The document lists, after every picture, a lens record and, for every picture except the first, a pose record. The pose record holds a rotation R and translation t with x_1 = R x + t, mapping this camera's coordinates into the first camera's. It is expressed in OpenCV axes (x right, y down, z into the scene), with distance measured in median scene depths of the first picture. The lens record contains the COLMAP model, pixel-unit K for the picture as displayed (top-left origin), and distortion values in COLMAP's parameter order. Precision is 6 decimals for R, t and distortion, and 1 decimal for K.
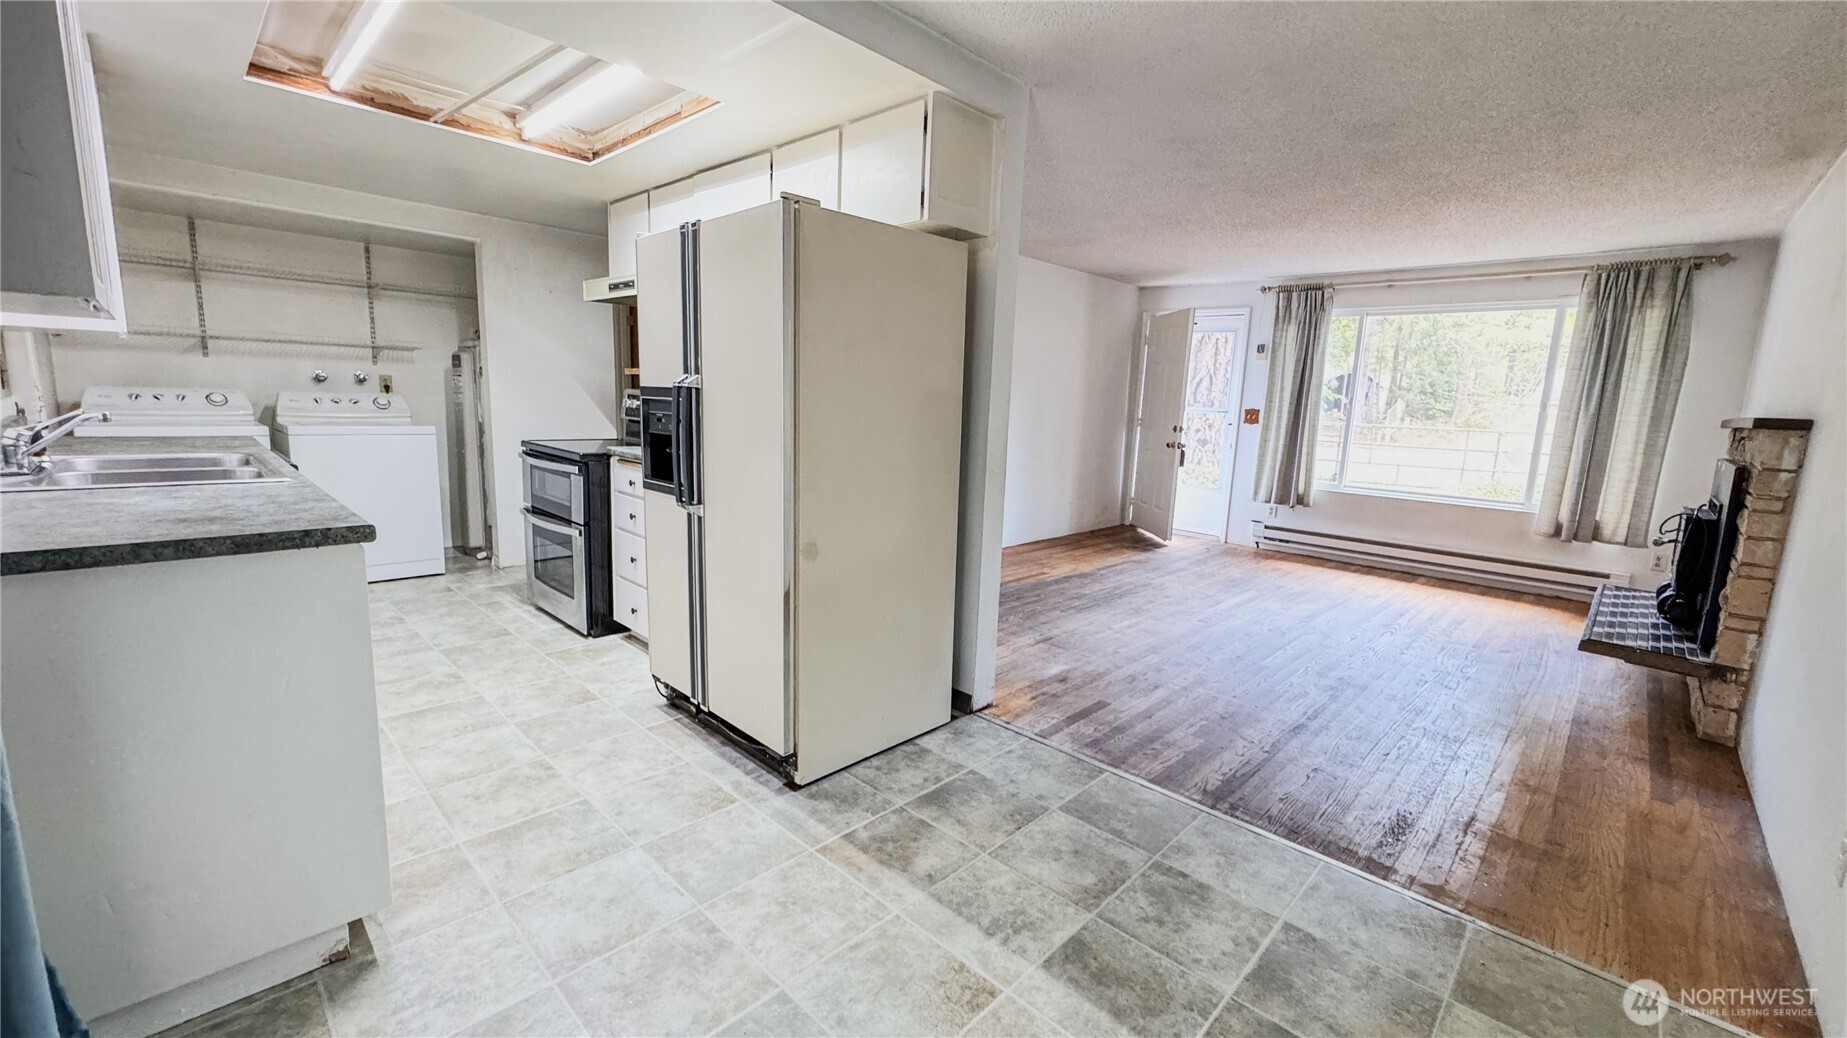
lens RADIAL K [[735.8, 0, 923.5], [0, 735.8, 519.0], [0, 0, 1]] dist [-0.002065, 0.000017]
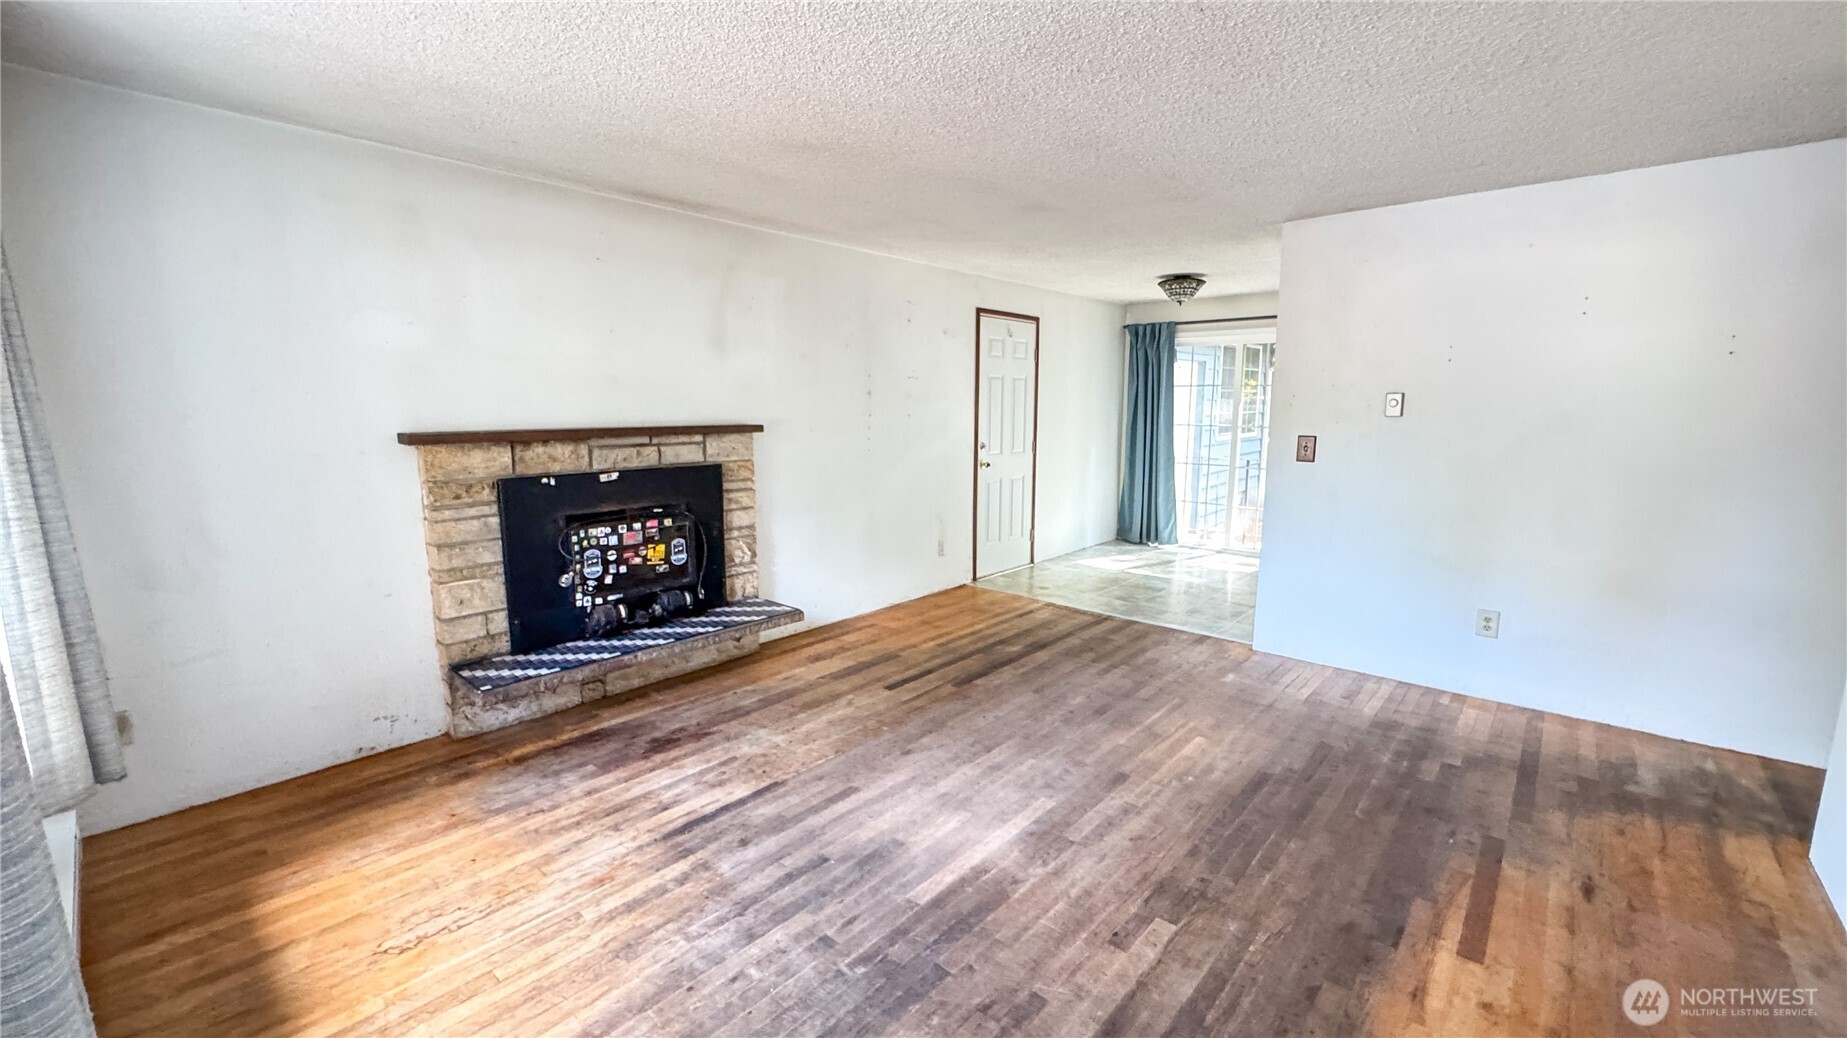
lens RADIAL K [[735.8, 0, 923.5], [0, 735.8, 519.0], [0, 0, 1]] dist [-0.002065, 0.000017]
pose [[-0.997952, -0.032647, -0.055013, 0.516337], [-0.048482, 0.947028, 0.317470, -0.253868], [0.041735, 0.319487, -0.946671, 1.416863]]
